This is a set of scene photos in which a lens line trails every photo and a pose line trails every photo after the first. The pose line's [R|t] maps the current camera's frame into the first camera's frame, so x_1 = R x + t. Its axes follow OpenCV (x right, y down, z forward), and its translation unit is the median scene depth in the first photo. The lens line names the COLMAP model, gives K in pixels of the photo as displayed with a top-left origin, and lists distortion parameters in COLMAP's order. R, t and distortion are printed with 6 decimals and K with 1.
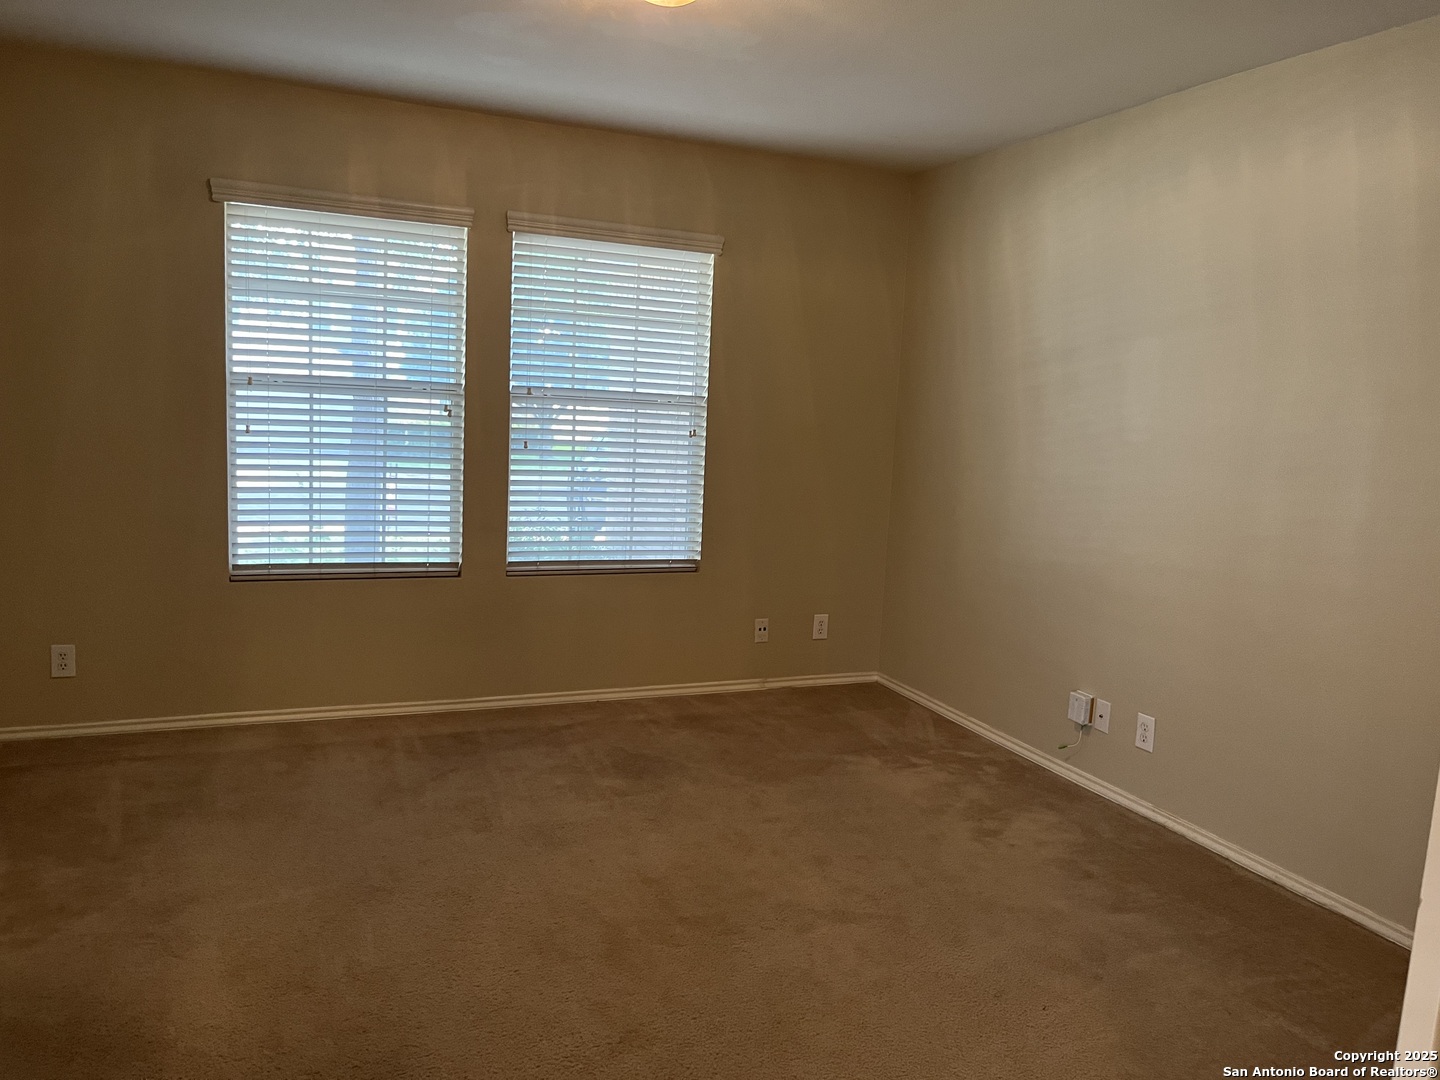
lens RADIAL K [[1077.9, 0, 704.8], [0, 1077.9, 541.4], [0, 0, 1]] dist [0.055108, -0.068543]
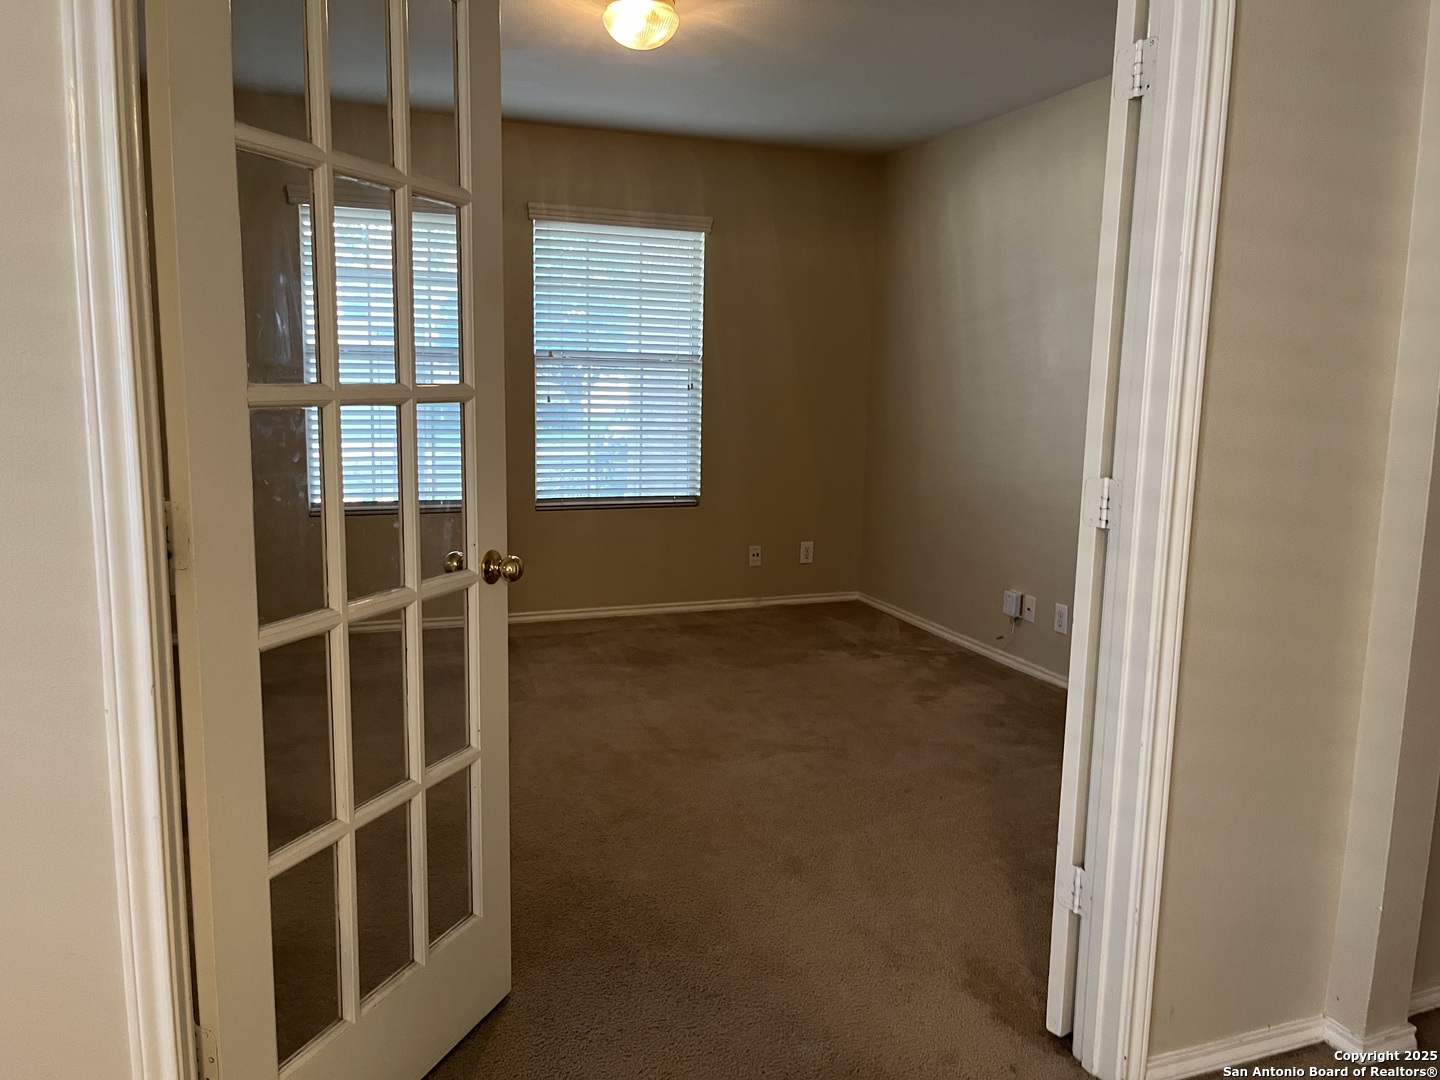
lens RADIAL K [[1077.9, 0, 697.9], [0, 1077.9, 532.4], [0, 0, 1]] dist [0.055108, -0.068543]
pose [[0.999032, -0.022342, -0.037902, 0.041960], [0.022910, 0.999631, 0.014623, 0.045521], [0.037561, -0.015477, 0.999174, -0.192524]]
